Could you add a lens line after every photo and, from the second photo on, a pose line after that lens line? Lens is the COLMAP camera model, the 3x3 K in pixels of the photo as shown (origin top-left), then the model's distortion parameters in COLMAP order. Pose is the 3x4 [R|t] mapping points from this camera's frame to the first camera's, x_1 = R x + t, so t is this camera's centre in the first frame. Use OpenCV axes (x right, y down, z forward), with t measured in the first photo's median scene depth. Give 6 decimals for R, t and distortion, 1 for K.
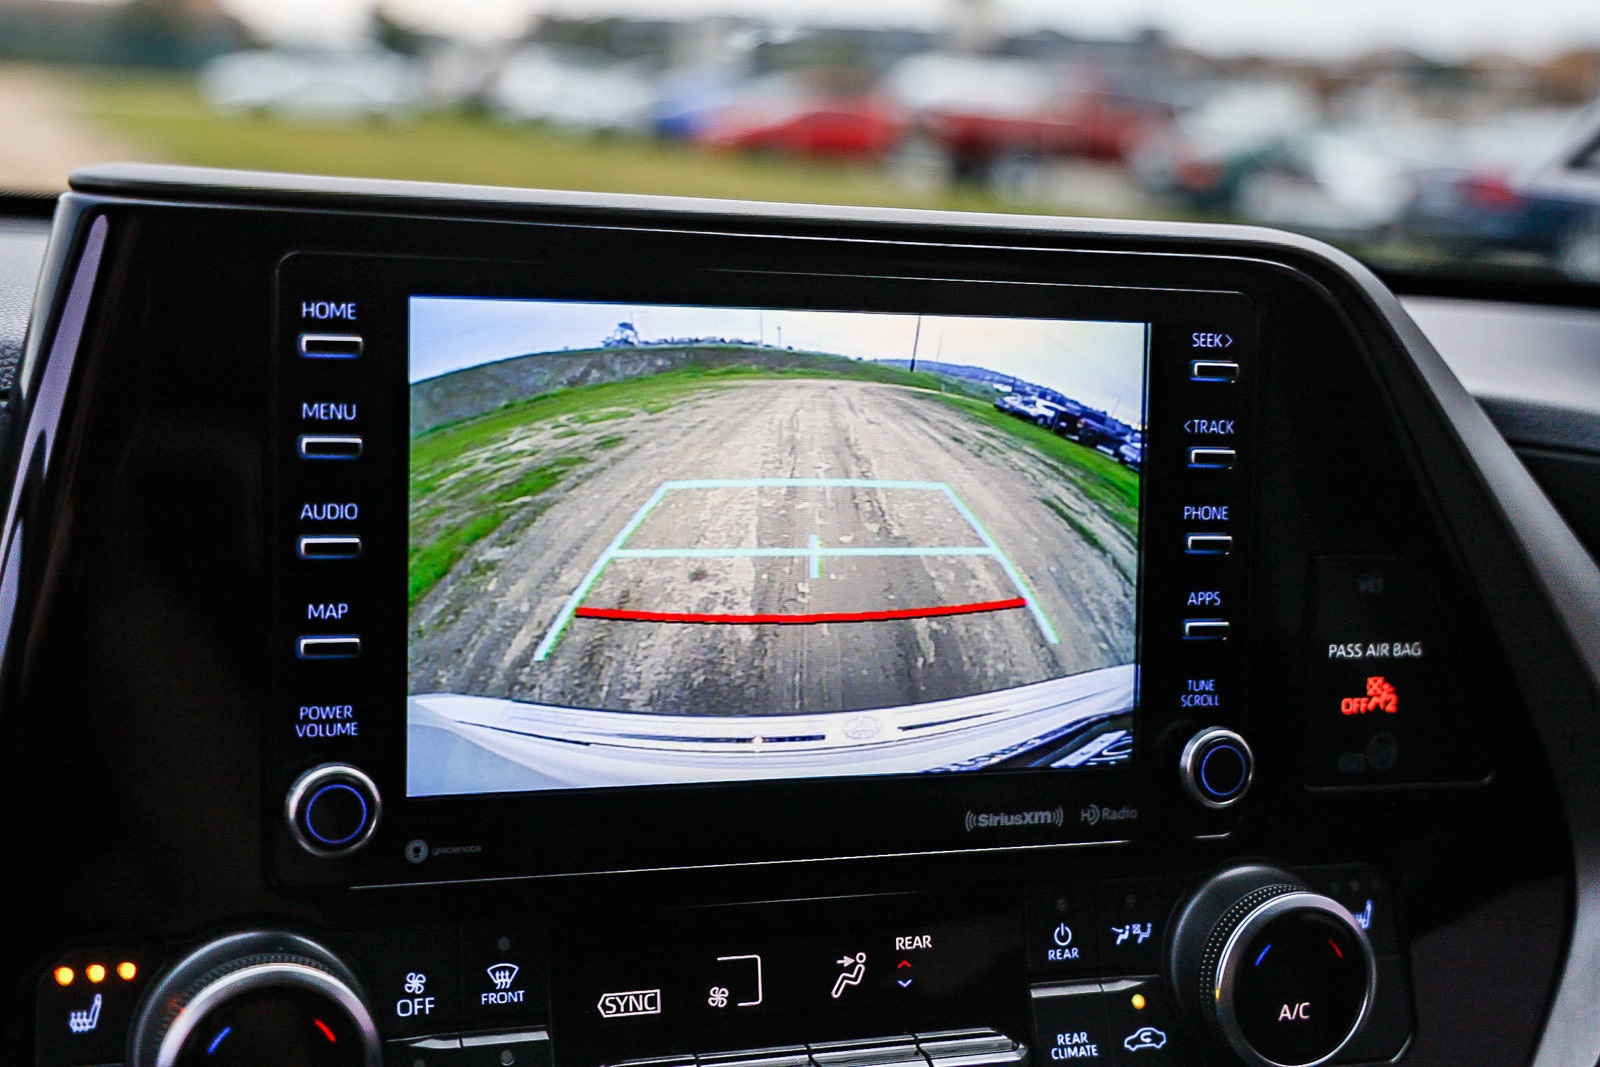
lens RADIAL K [[2204.8, 0, 779.2], [0, 2204.8, 561.2], [0, 0, 1]] dist [0.102996, 0.000000]
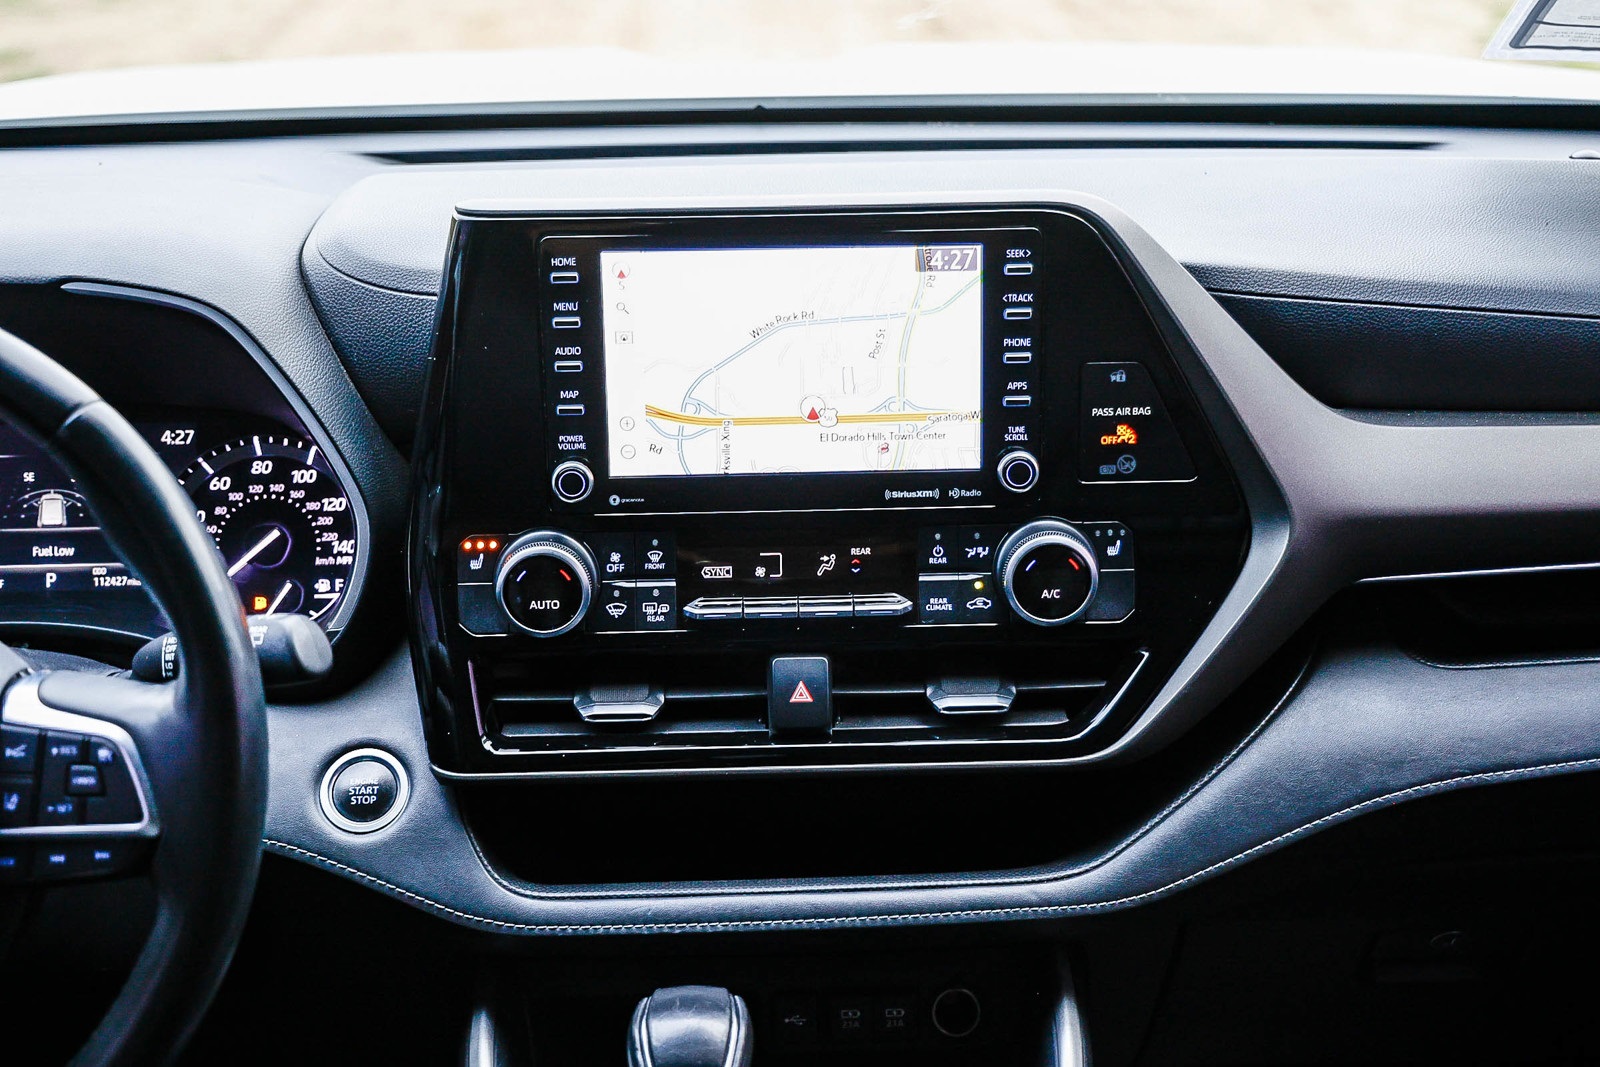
lens RADIAL K [[2204.8, 0, 804.3], [0, 2204.8, 535.3], [0, 0, 1]] dist [0.102996, 0.000000]
pose [[0.942595, 0.051042, -0.330016, 0.689234], [0.010444, 0.983260, 0.181907, -0.217129], [0.333776, -0.174911, 0.926283, -0.920893]]
